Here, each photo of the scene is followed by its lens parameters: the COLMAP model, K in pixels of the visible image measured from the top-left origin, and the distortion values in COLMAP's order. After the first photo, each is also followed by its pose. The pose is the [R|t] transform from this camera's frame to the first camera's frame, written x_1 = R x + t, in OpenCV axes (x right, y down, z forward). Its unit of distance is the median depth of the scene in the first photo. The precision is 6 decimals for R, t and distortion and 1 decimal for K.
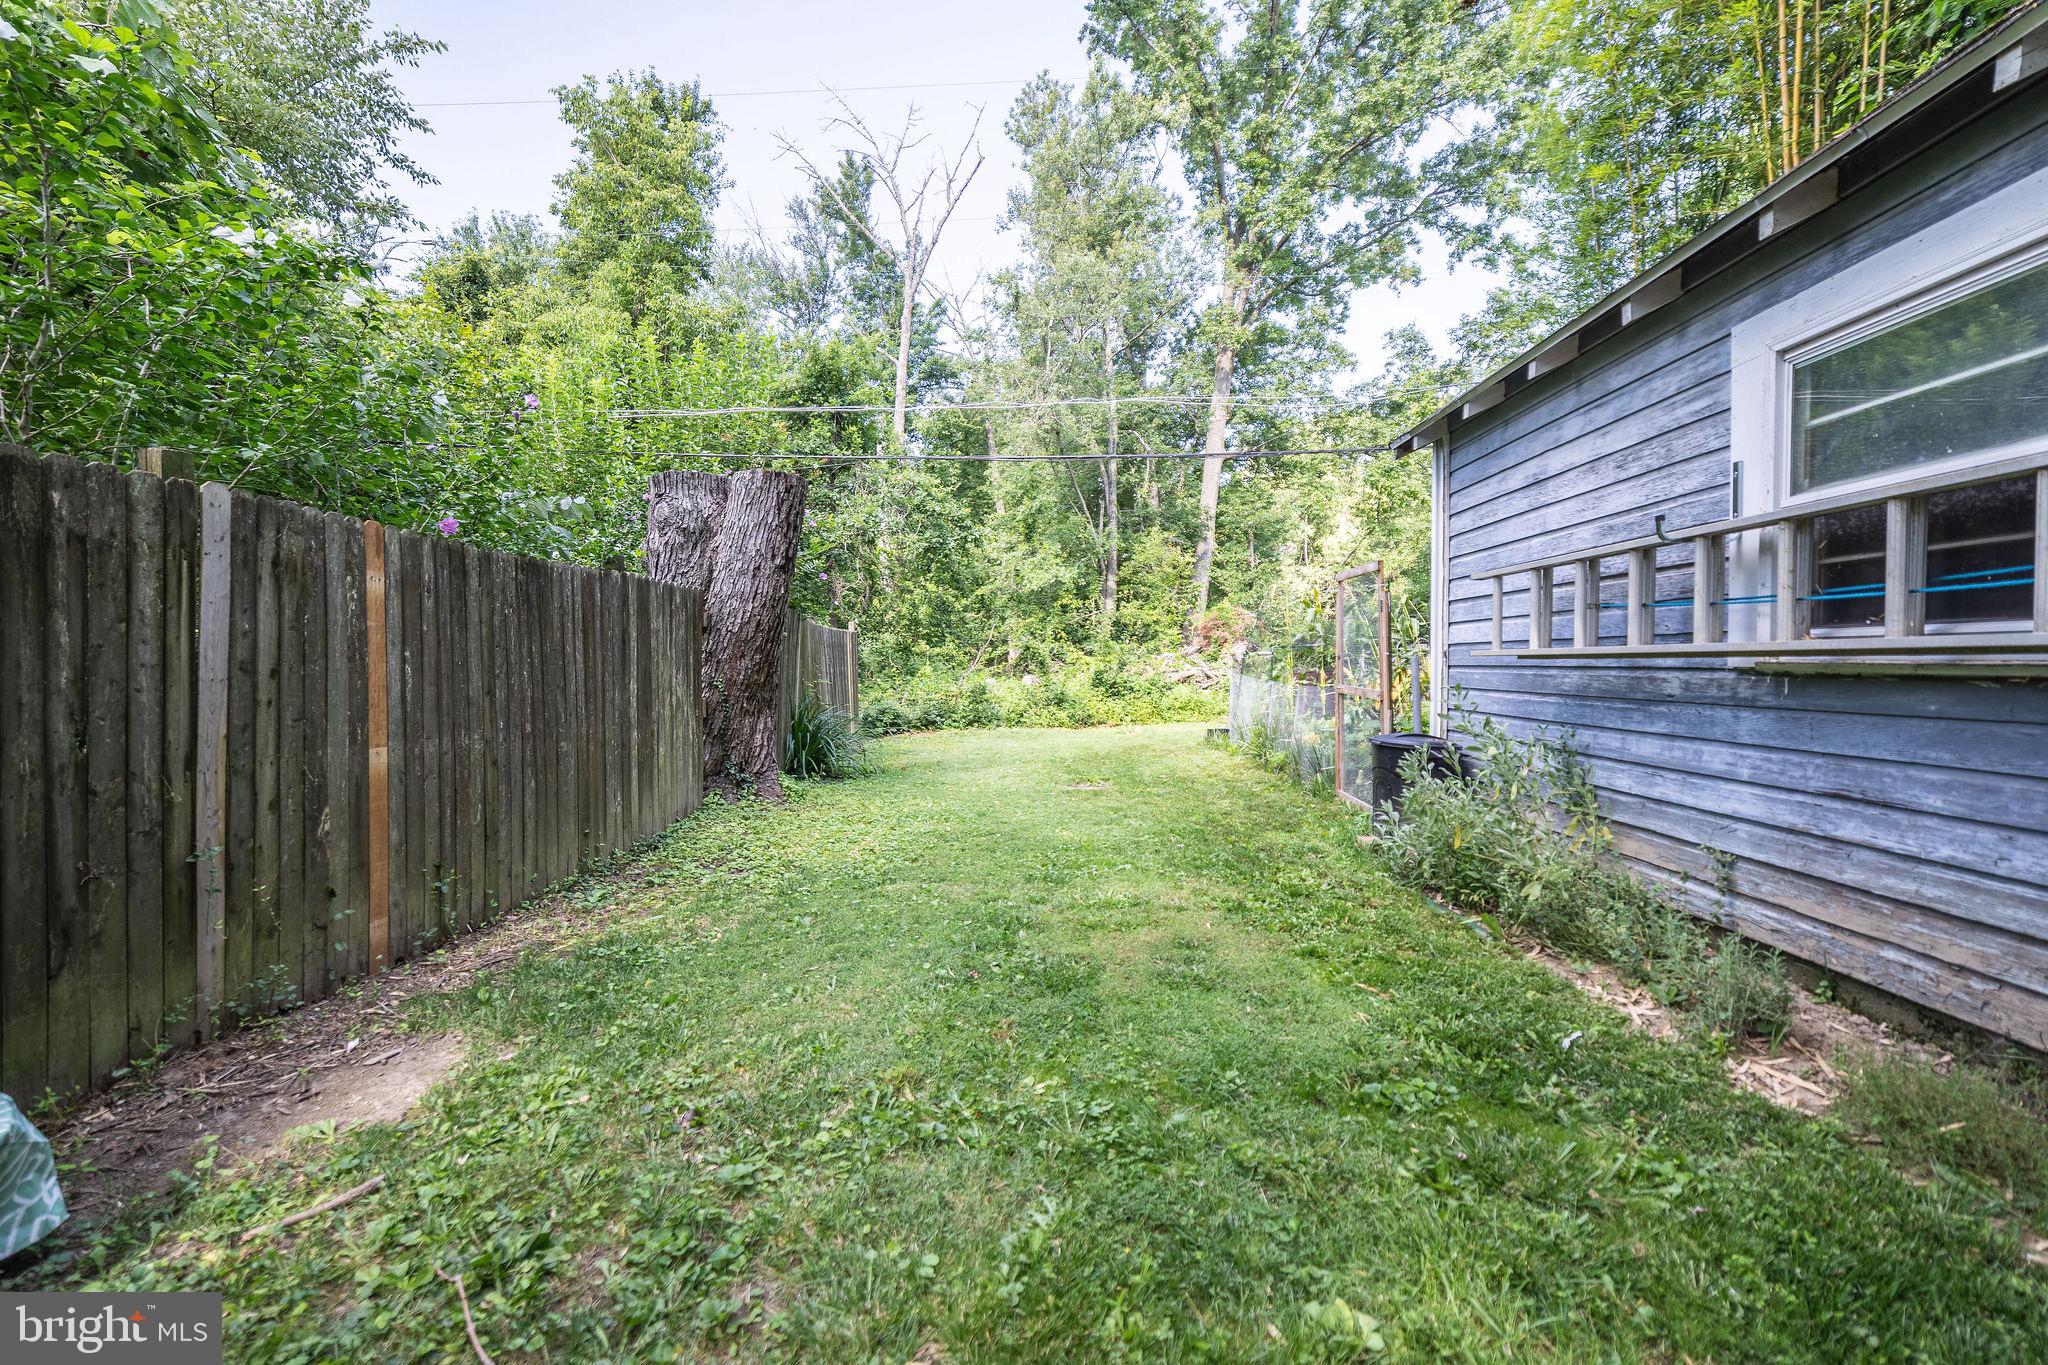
lens RADIAL K [[785.9, 0, 1022.1], [0, 785.9, 678.7], [0, 0, 1]] dist [-0.023449, 0.009037]
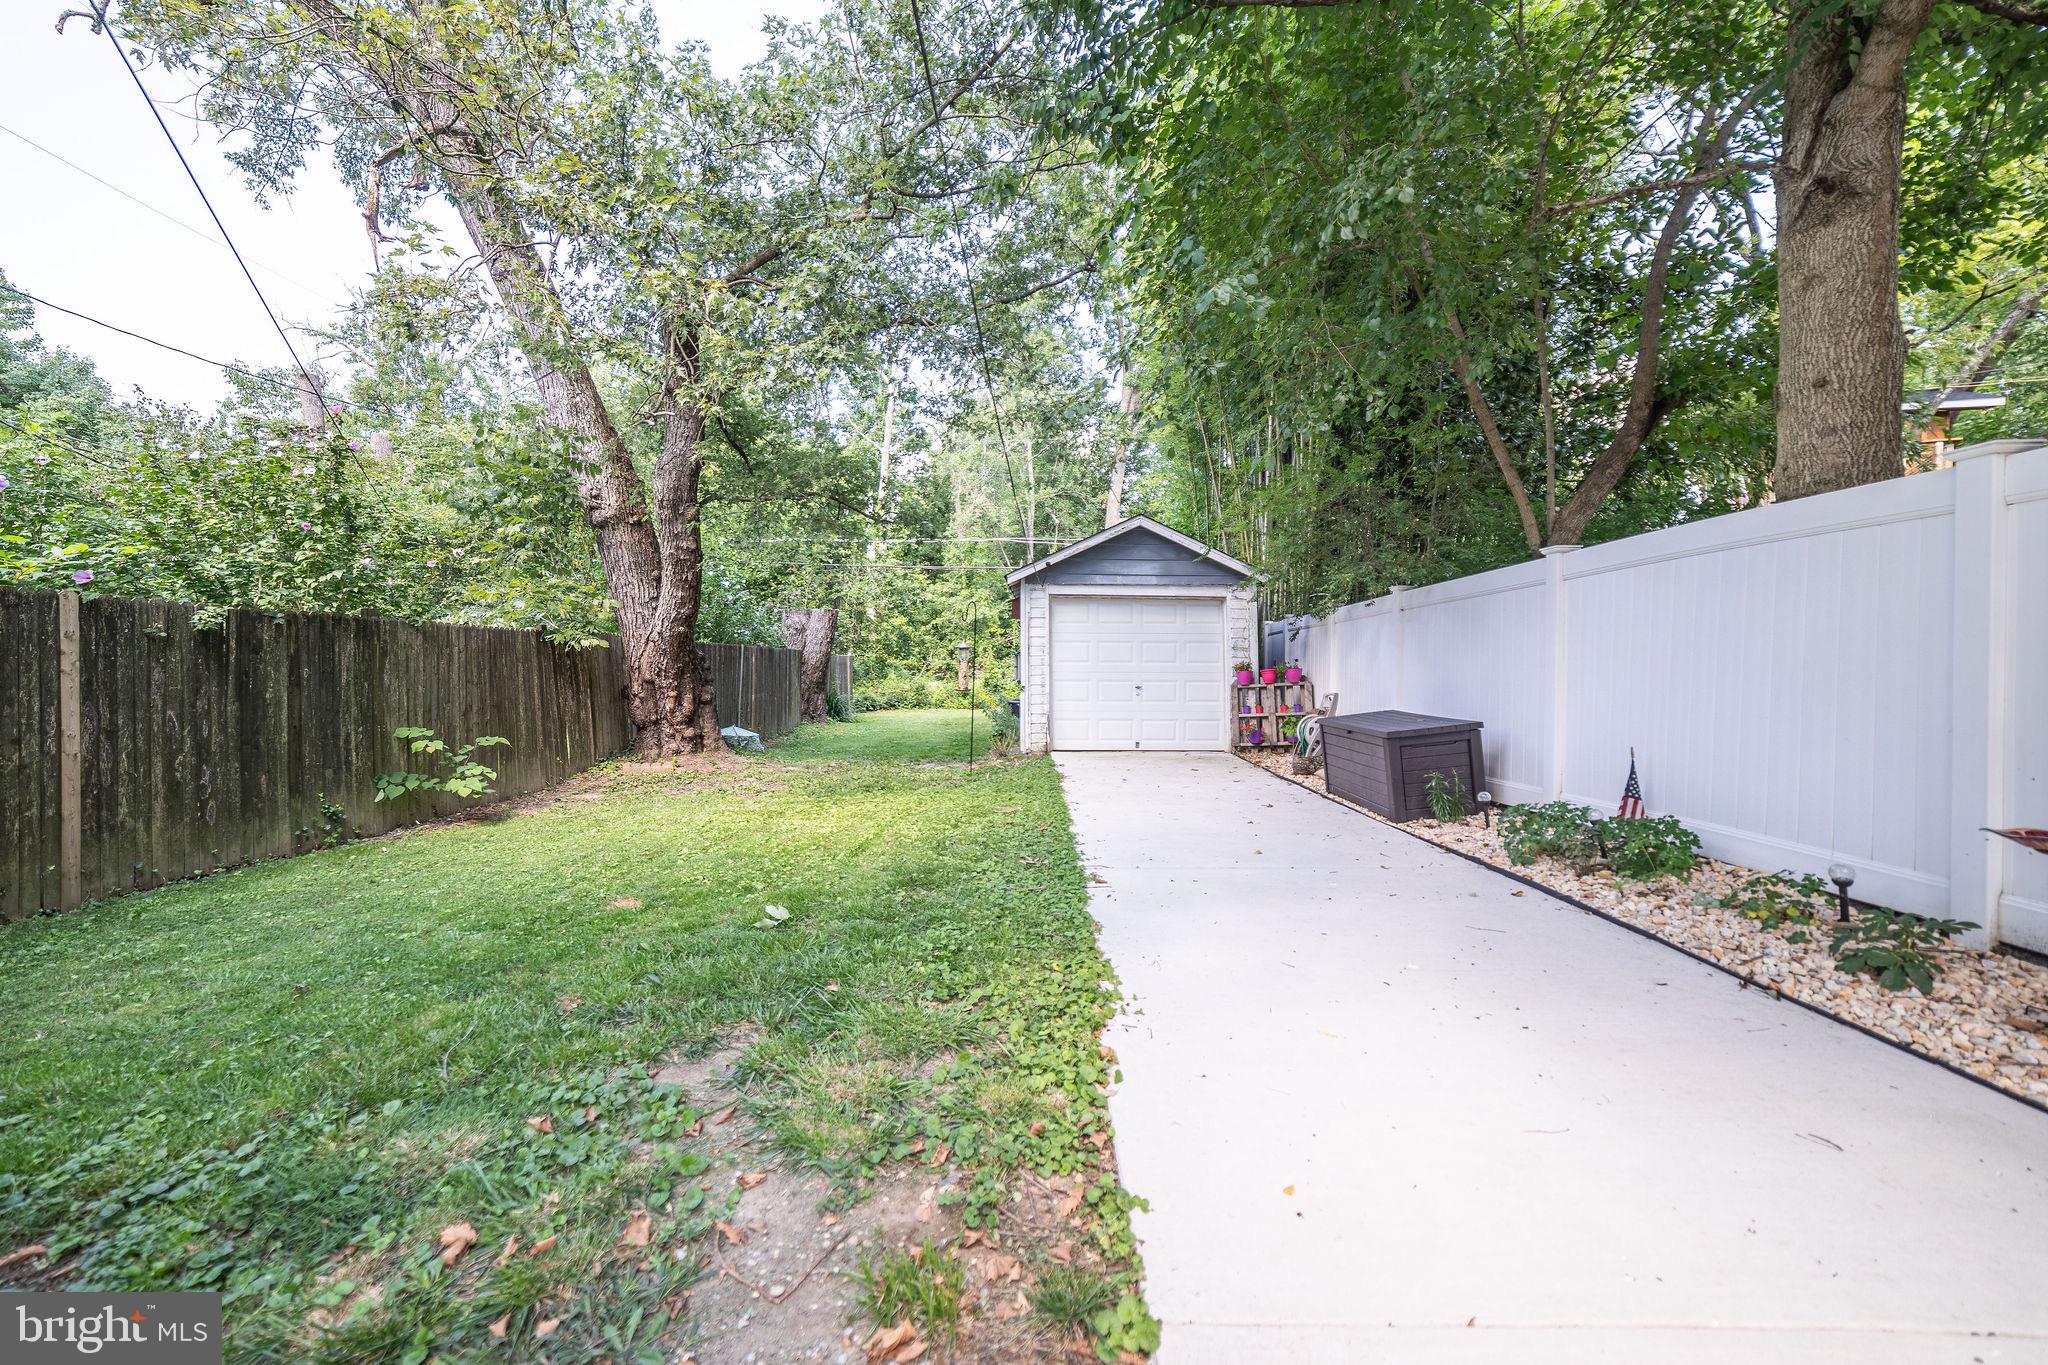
lens RADIAL K [[785.9, 0, 1022.1], [0, 785.9, 678.7], [0, 0, 1]] dist [-0.023449, 0.009037]
pose [[0.999765, 0.016337, 0.014227, 0.154318], [-0.016291, 0.999862, -0.003289, -0.003736], [-0.014279, 0.003057, 0.999893, -0.807436]]
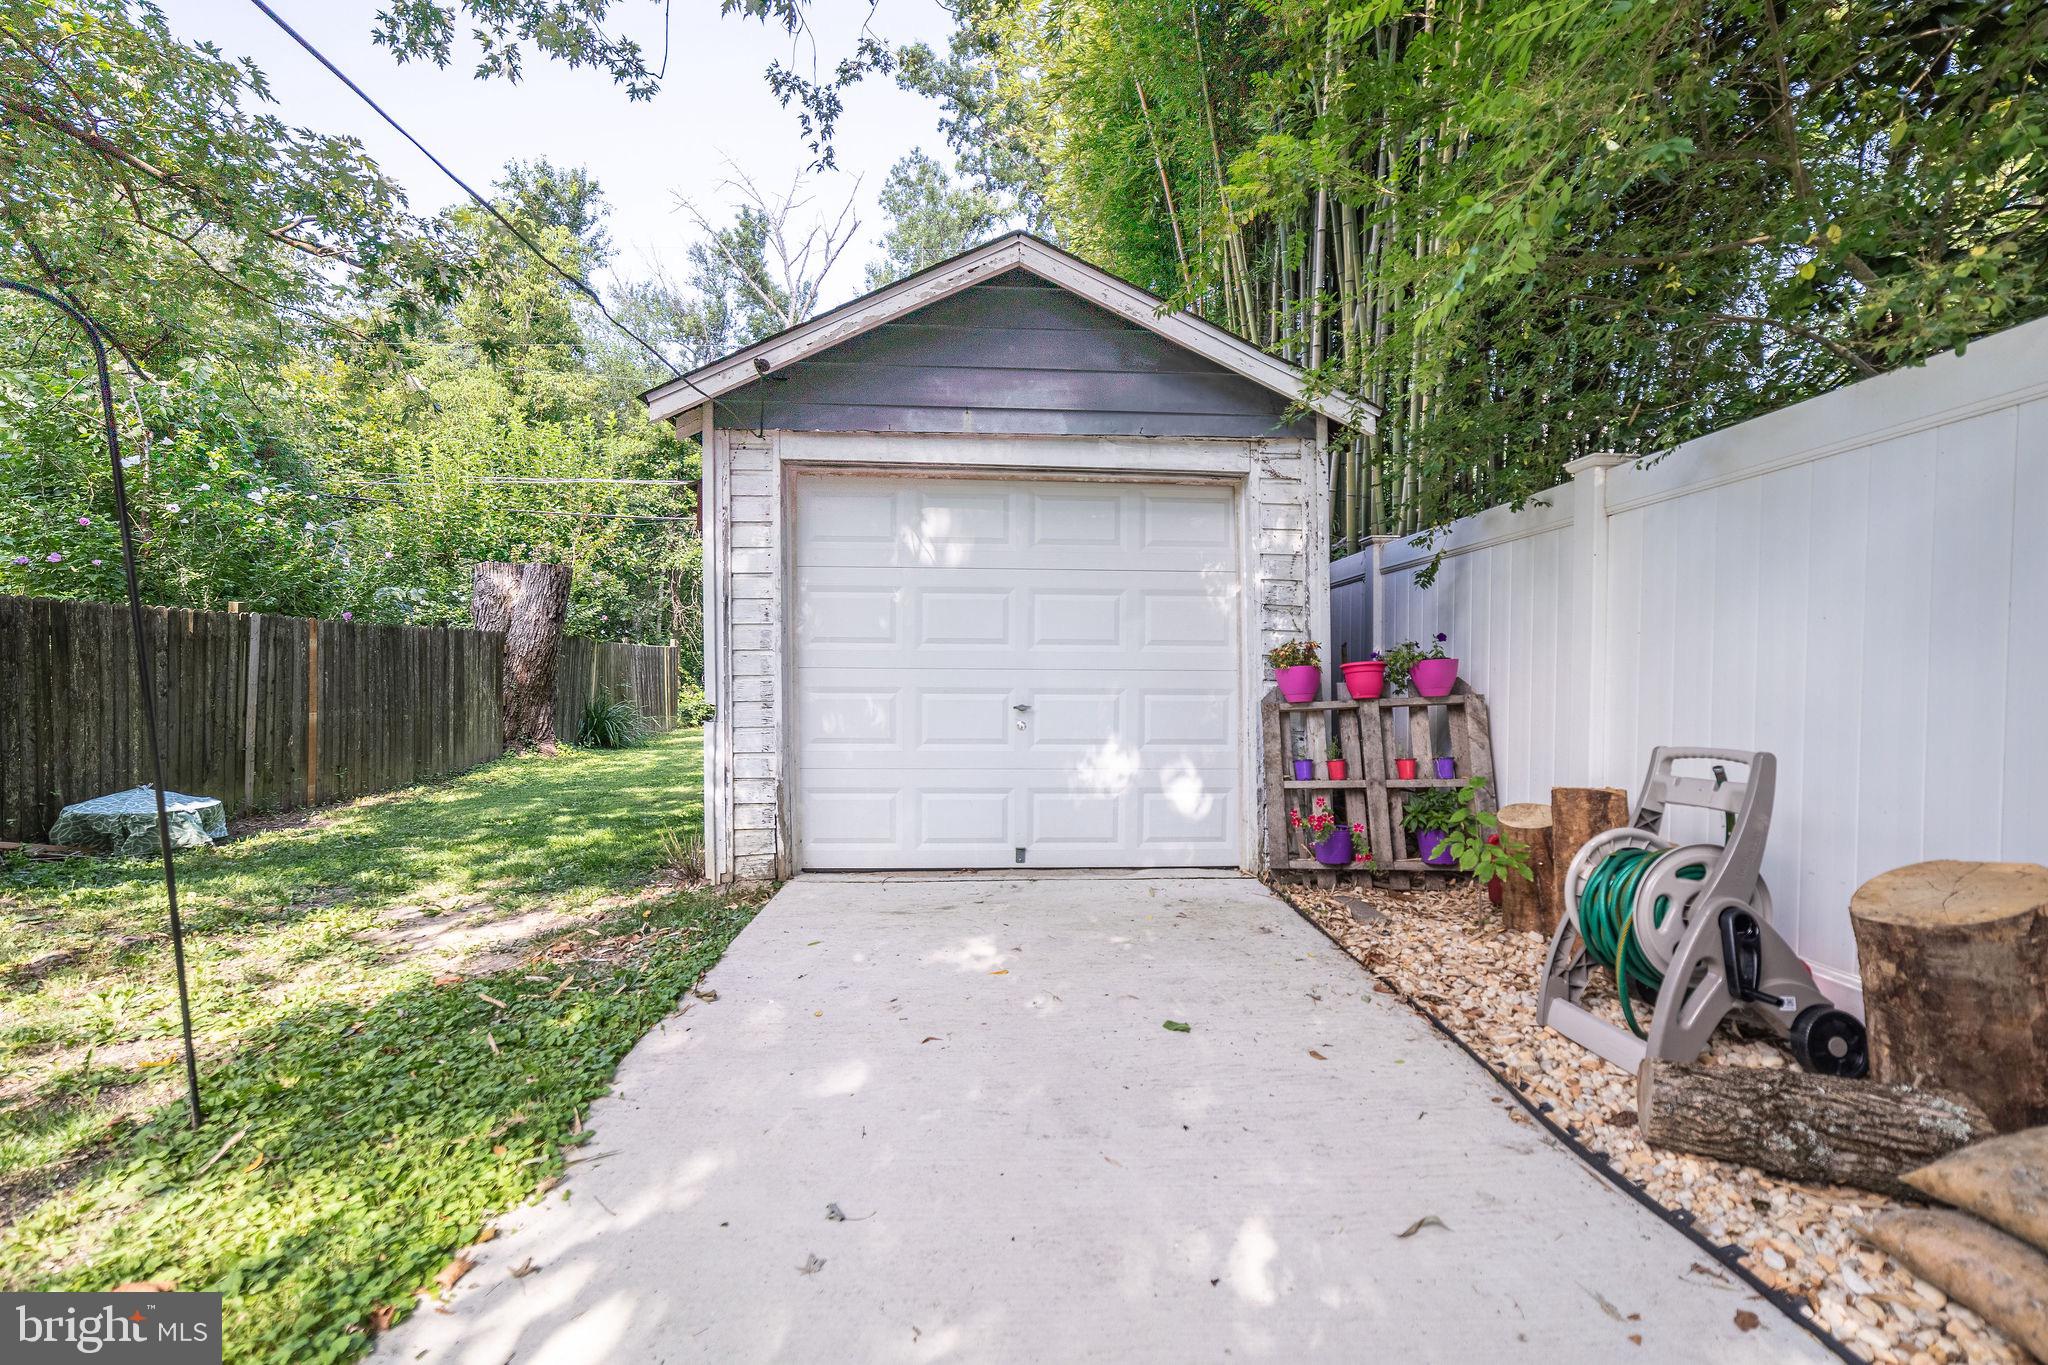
lens RADIAL K [[802.7, 0, 1024.0], [0, 802.7, 682.5], [0, 0, 1]] dist [-0.022018, 0.009566]
pose [[0.998131, 0.018149, 0.058362, 0.262958], [-0.018197, 0.999834, 0.000295, -0.009516], [-0.058347, -0.001356, 0.998295, -0.340022]]
